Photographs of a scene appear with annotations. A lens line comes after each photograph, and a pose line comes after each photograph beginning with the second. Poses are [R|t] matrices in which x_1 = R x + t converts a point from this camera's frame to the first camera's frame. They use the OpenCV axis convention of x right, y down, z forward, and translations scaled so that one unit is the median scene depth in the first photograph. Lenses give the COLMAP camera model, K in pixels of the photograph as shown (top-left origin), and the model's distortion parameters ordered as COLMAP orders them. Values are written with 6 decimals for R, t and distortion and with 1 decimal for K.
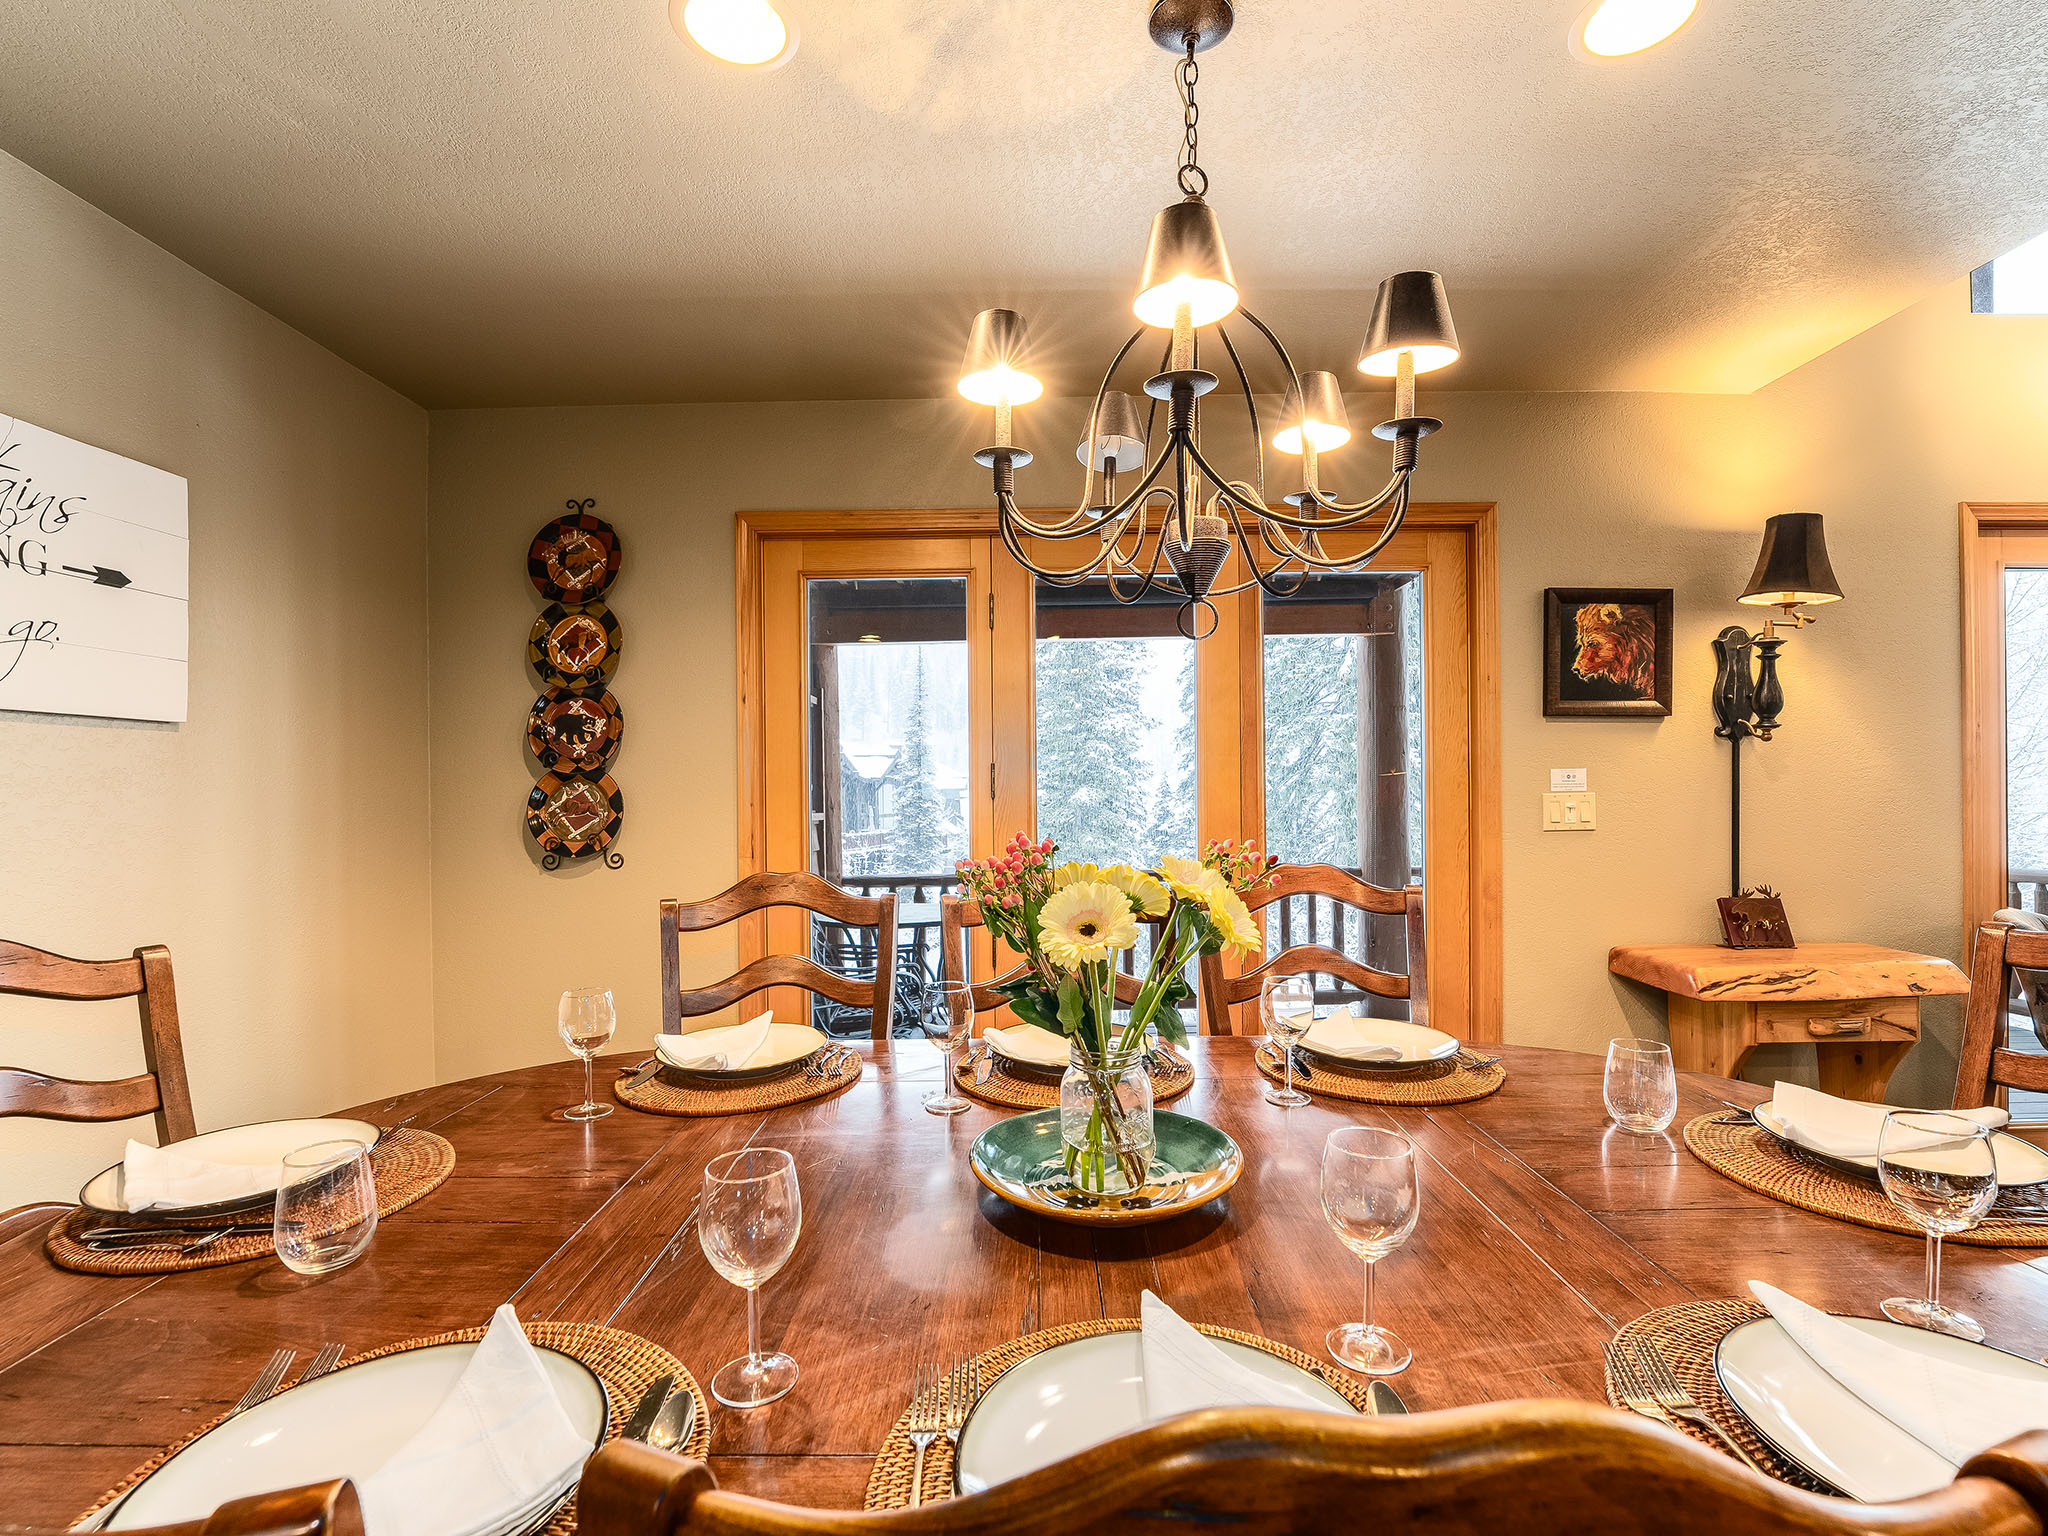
lens RADIAL K [[939.5, 0, 1019.9], [0, 939.5, 784.2], [0, 0, 1]] dist [0.011308, -0.021805]
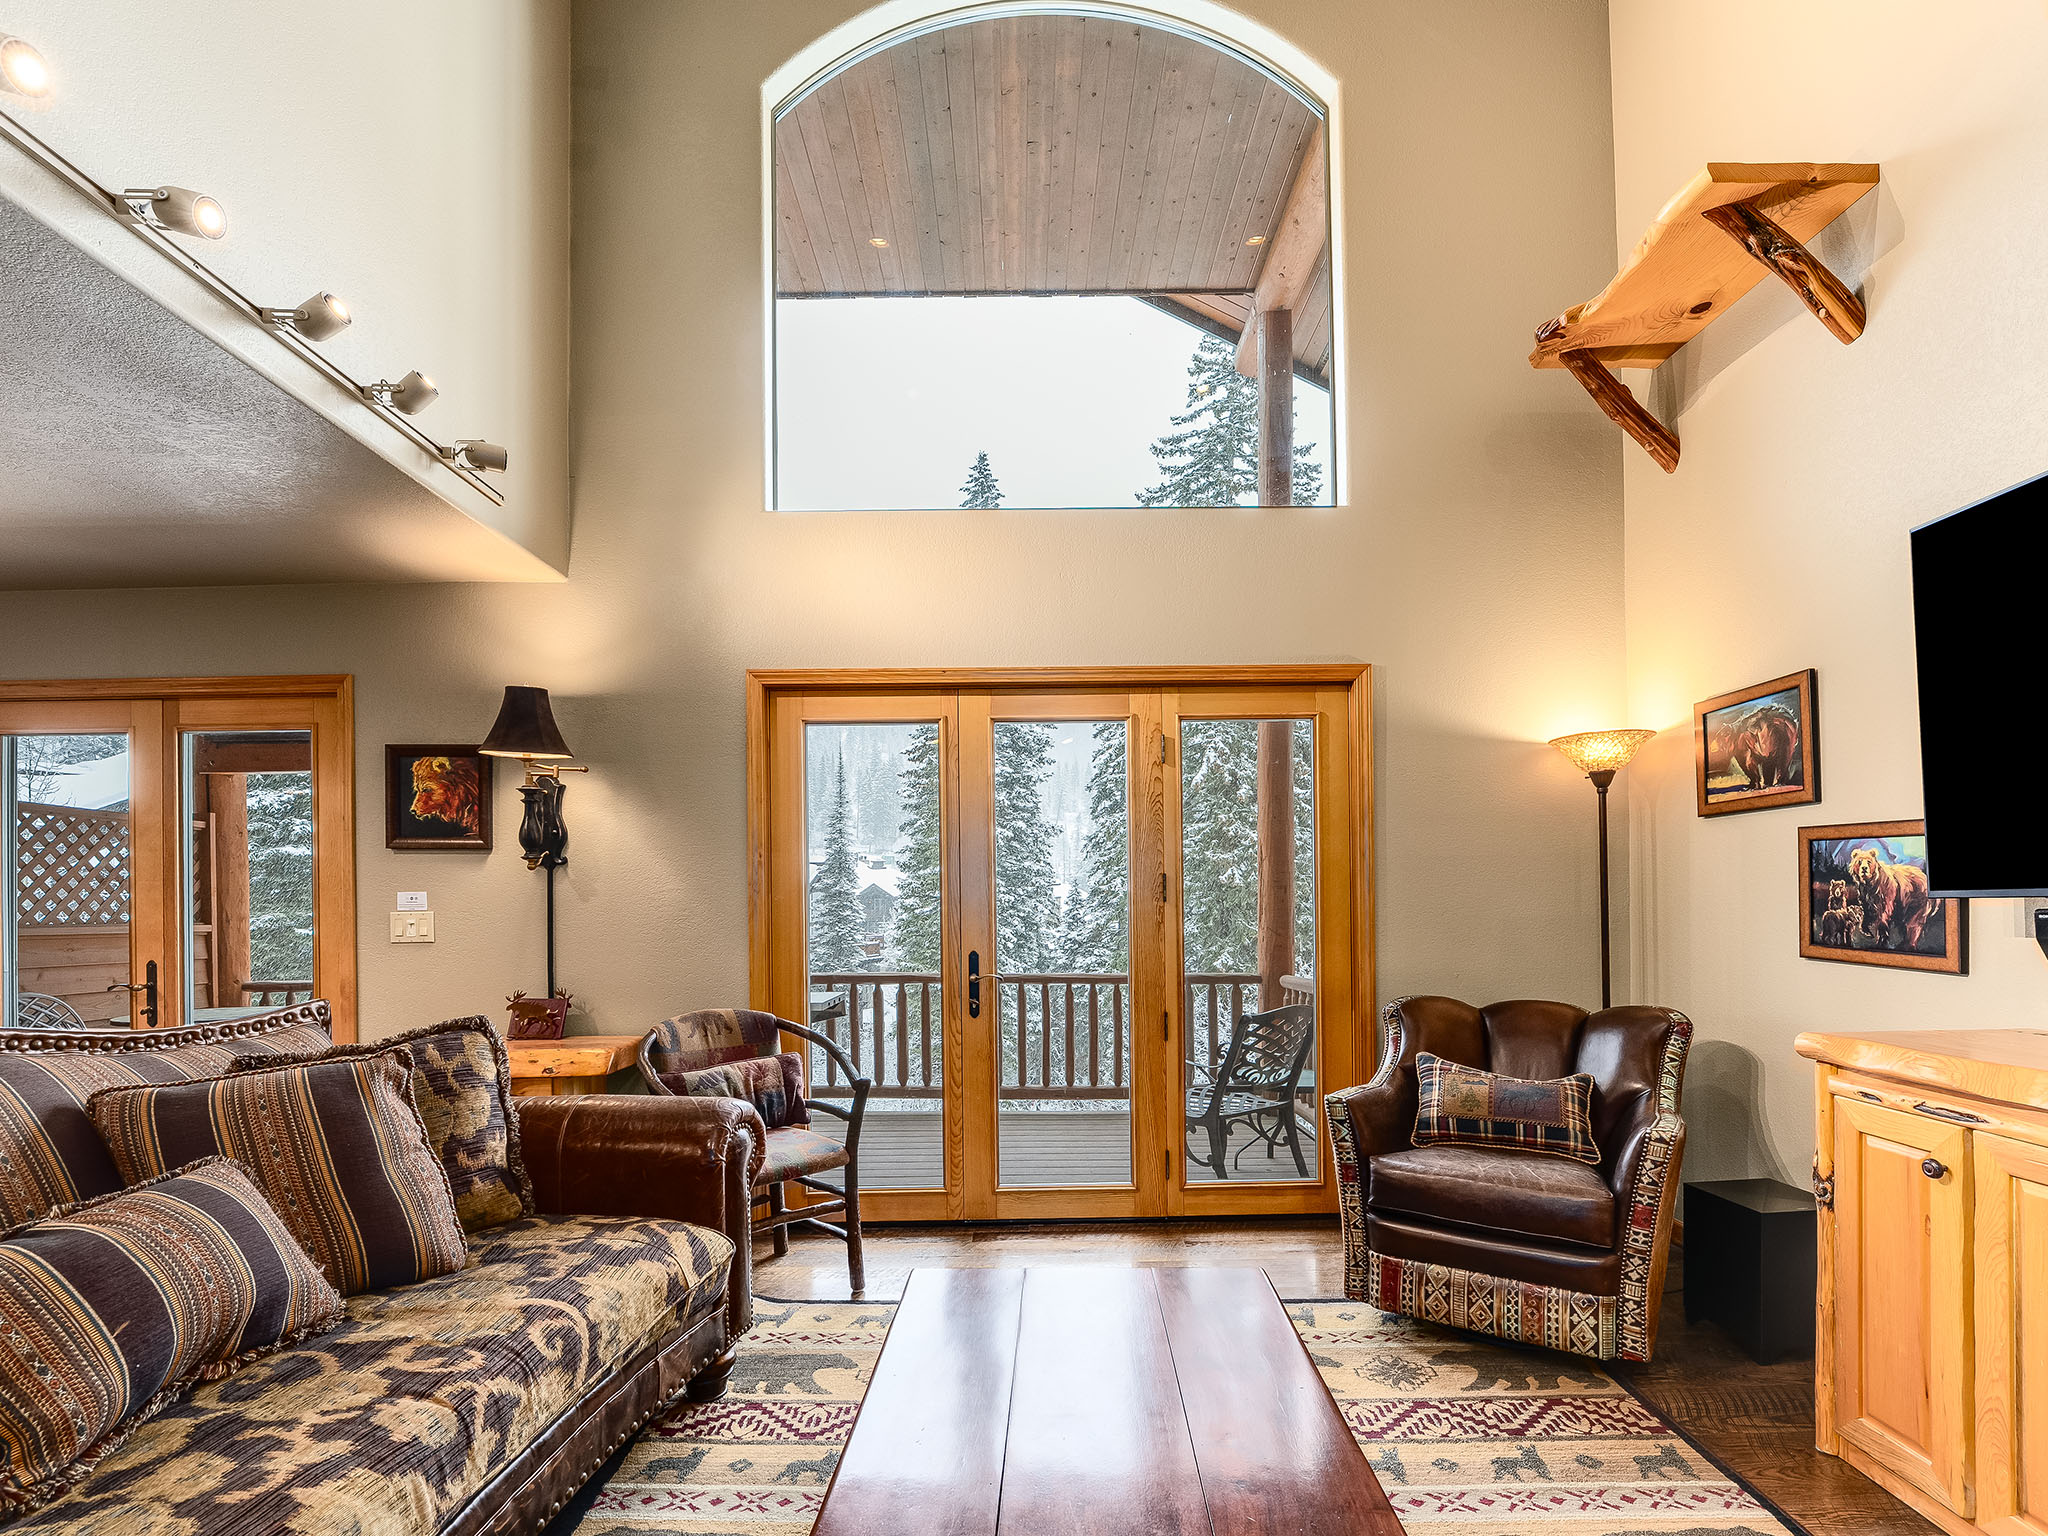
lens RADIAL K [[962.2, 0, 1032.0], [0, 962.2, 890.7], [0, 0, 1]] dist [-0.014342, 0.000123]
pose [[0.999821, -0.000075, 0.018923, 1.368582], [0.000081, 1.000000, -0.000311, -0.017837], [-0.018923, 0.000312, 0.999821, -0.254091]]
